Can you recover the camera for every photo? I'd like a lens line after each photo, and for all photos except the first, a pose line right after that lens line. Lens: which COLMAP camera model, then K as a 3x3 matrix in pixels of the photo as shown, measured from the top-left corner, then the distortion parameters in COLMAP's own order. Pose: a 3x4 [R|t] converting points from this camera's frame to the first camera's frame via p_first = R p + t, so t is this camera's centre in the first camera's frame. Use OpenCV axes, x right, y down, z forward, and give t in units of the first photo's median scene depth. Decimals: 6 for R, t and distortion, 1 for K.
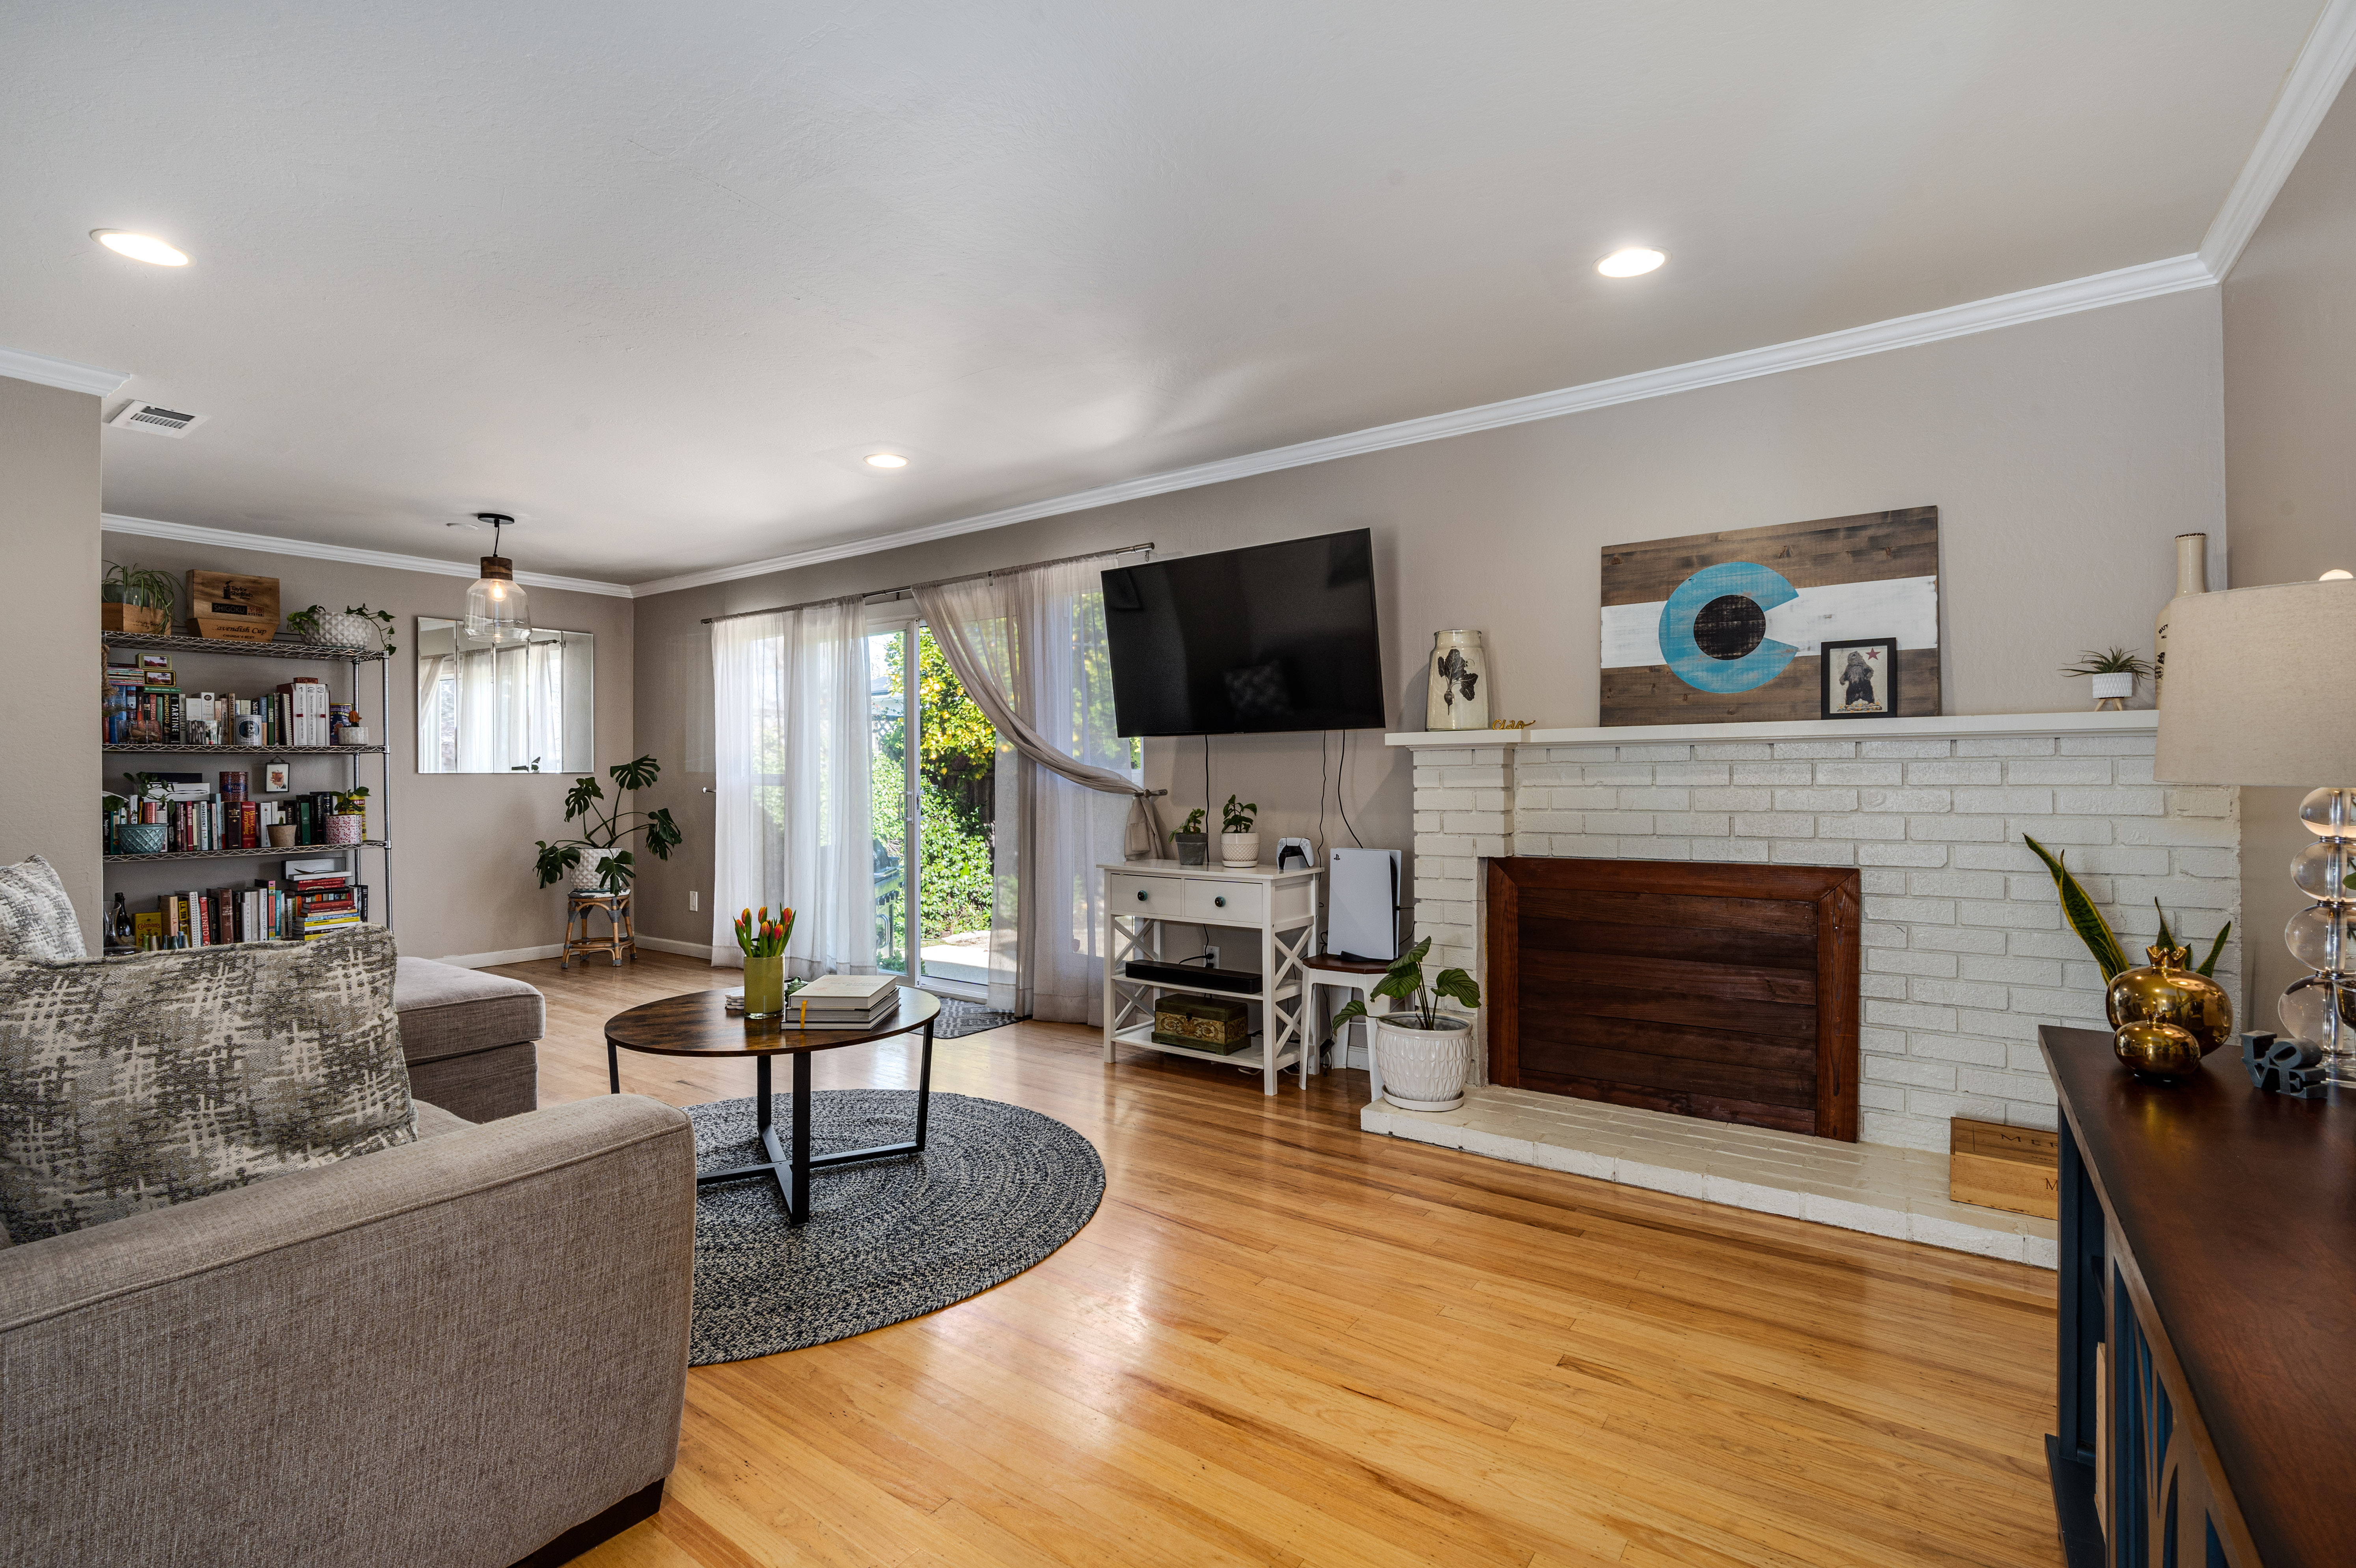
lens RADIAL K [[1063.6, 0, 1148.5], [0, 1063.6, 768.7], [0, 0, 1]] dist [-0.005620, 0.000244]
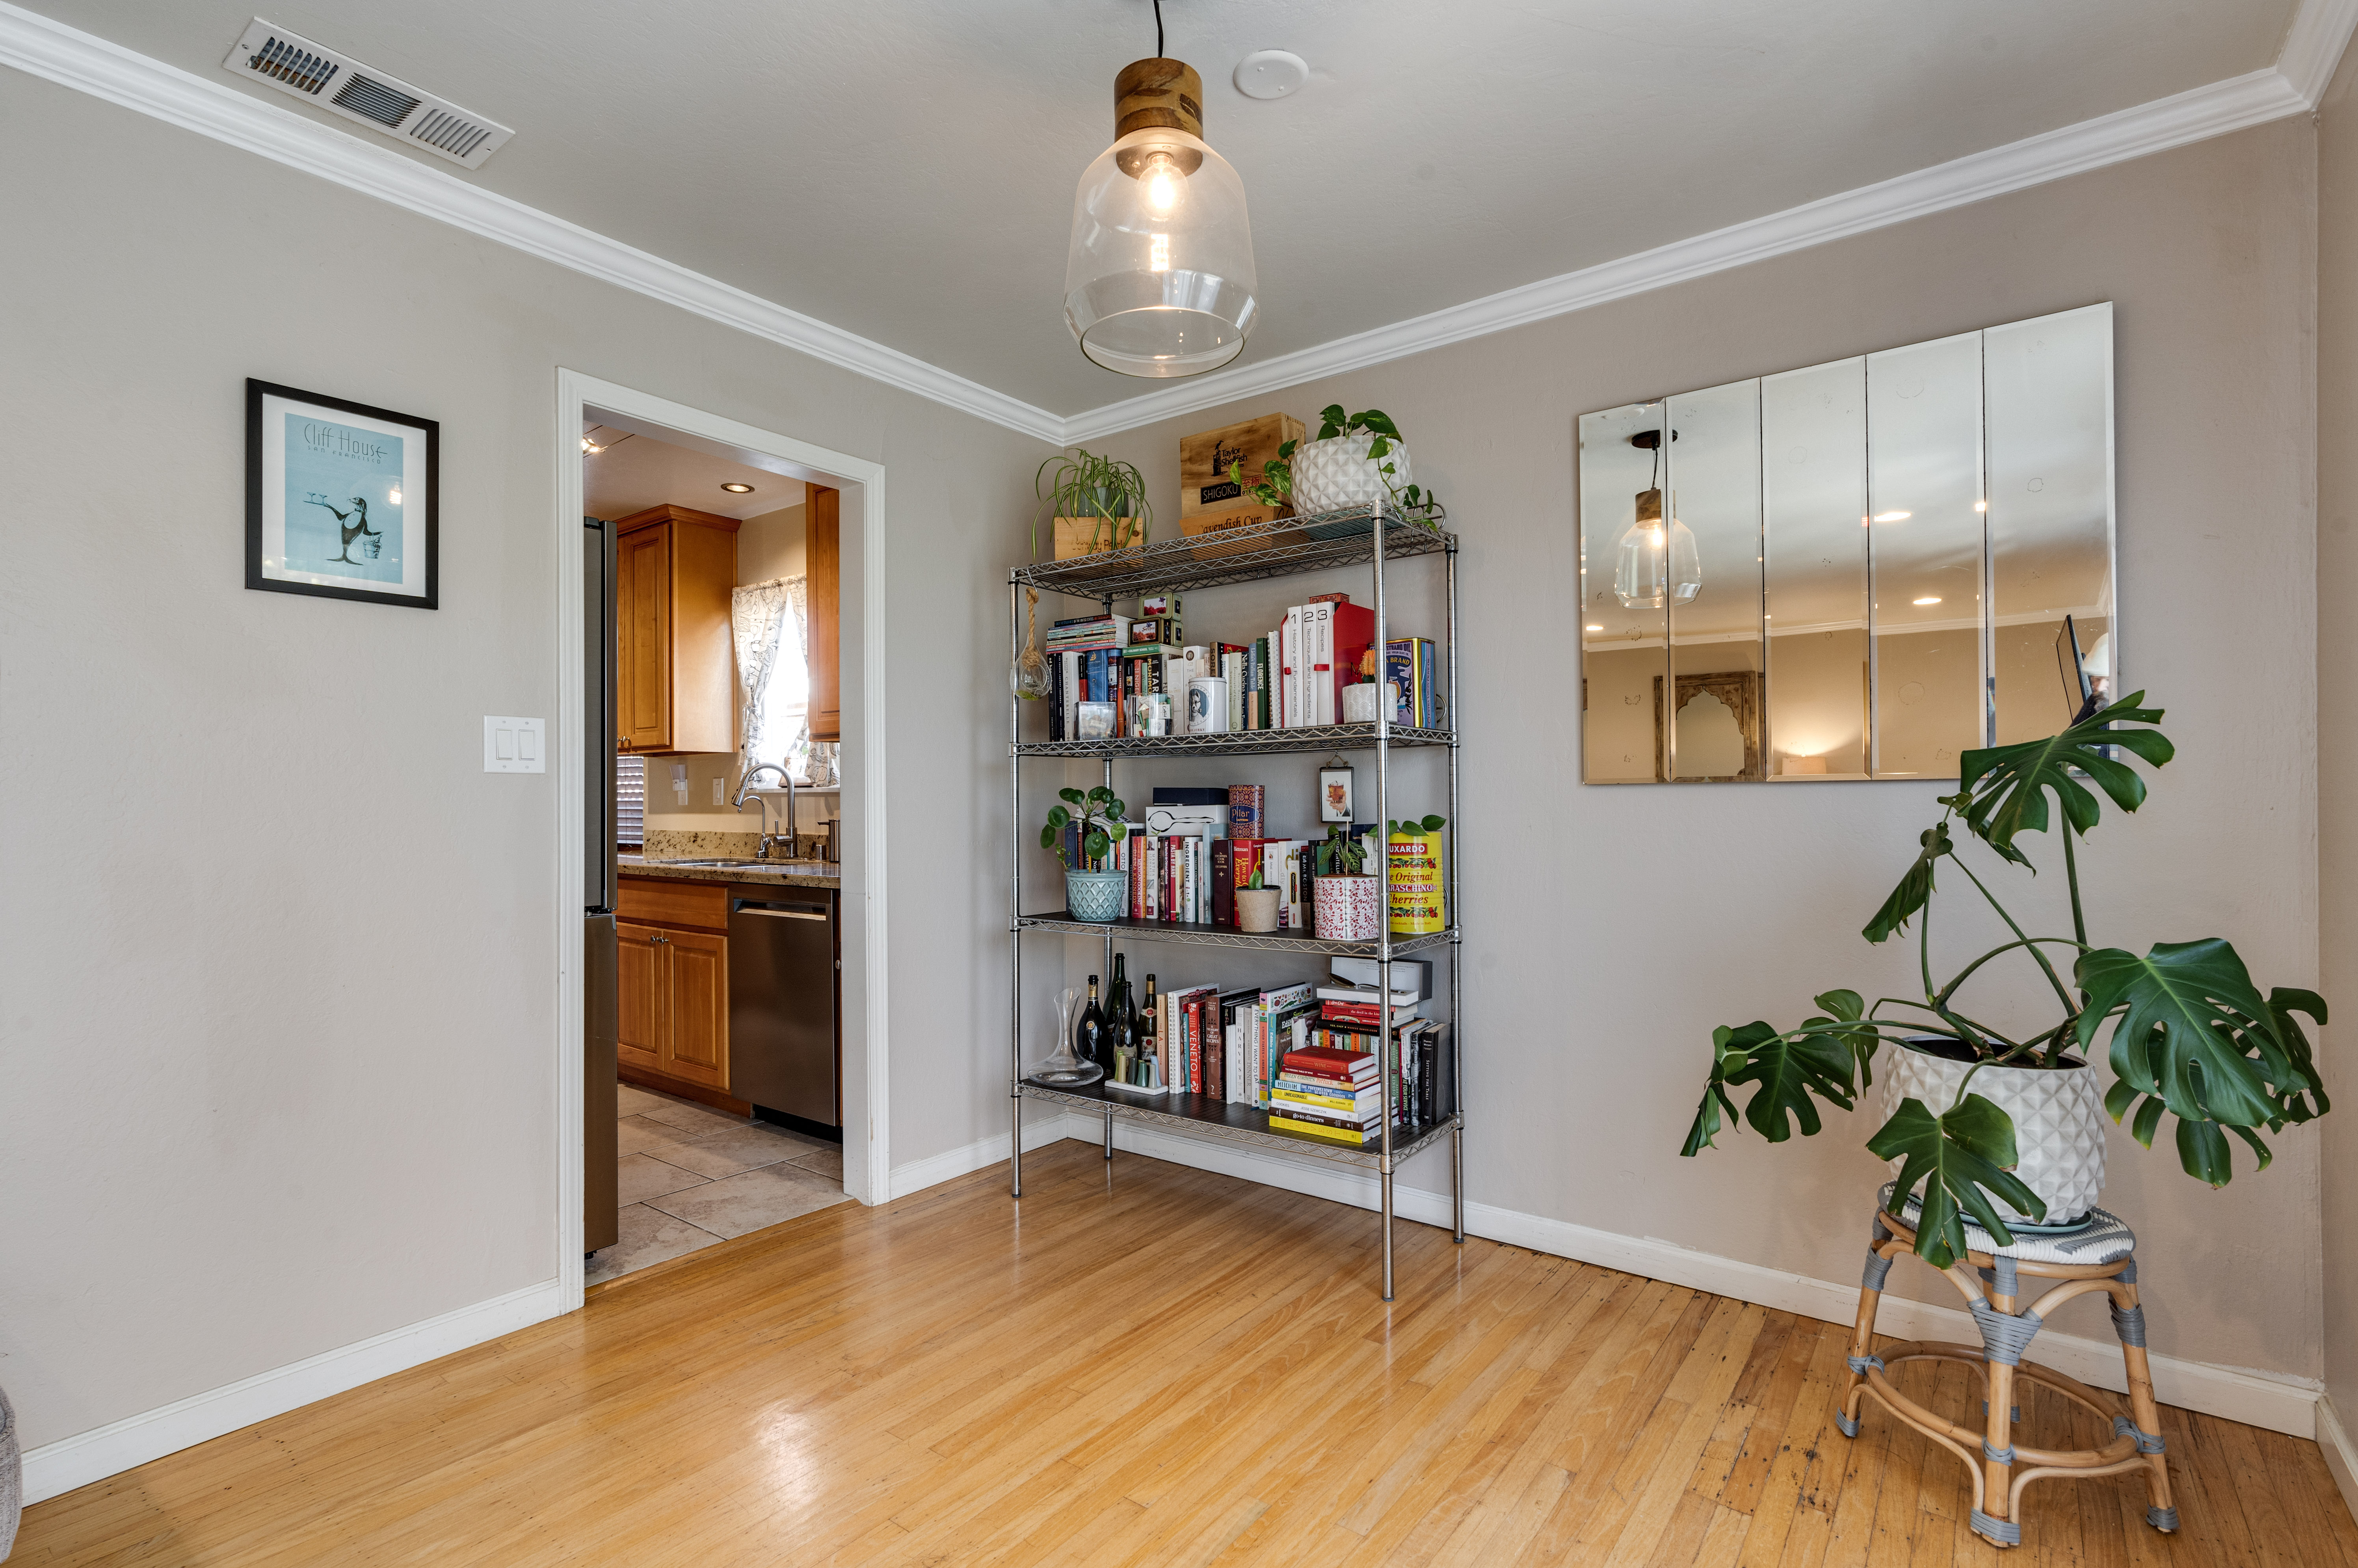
lens RADIAL K [[1144.3, 0, 1136.4], [0, 1144.3, 799.4], [0, 0, 1]] dist [-0.006082, 0.001493]
pose [[-0.028662, 0.002191, -0.999587, -0.267939], [0.010741, 0.999941, 0.001884, 0.008847], [0.999531, -0.010683, -0.028684, 0.978208]]
